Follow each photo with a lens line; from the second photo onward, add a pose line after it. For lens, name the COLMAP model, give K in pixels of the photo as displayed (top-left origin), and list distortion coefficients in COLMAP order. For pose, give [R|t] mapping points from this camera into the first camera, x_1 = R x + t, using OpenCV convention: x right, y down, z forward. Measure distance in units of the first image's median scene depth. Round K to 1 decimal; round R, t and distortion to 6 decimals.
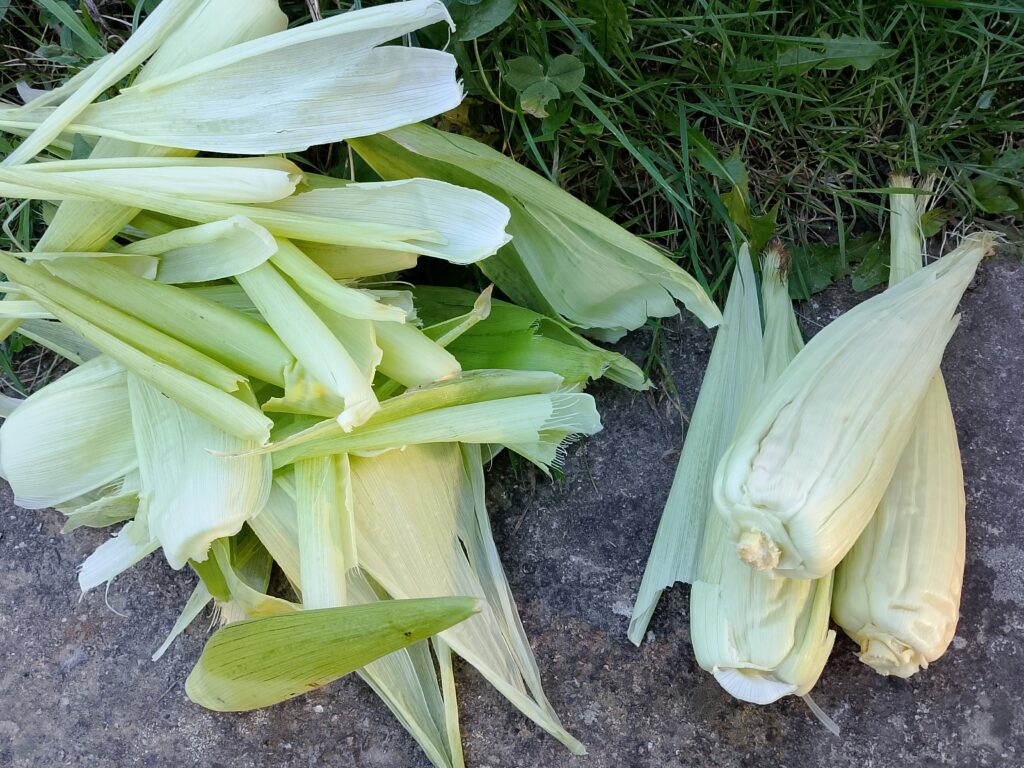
lens RADIAL K [[907.1, 0, 513.1], [0, 907.1, 377.8], [0, 0, 1]] dist [0.044024, -0.018289]
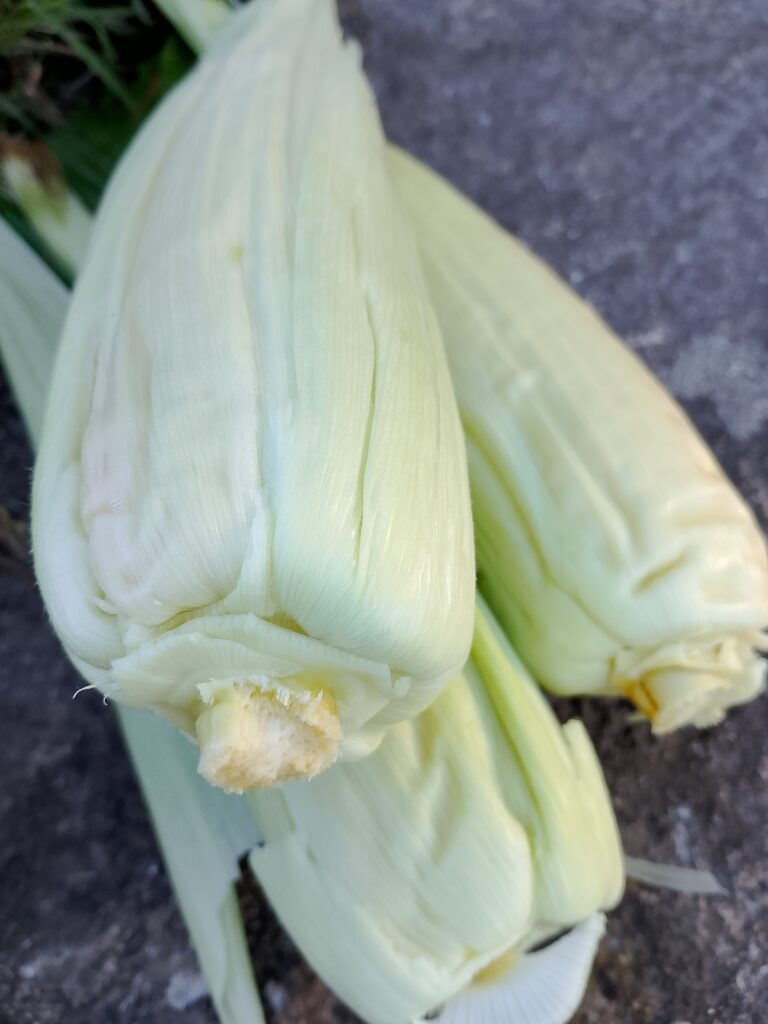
lens RADIAL K [[907.1, 0, 384.0], [0, 907.1, 512.0], [0, 0, 1]] dist [0.044024, -0.018289]
pose [[0.738081, -0.616448, 0.274276, 0.228587], [0.619453, 0.780236, 0.086659, 0.113339], [-0.267421, 0.105940, 0.957738, 0.608011]]
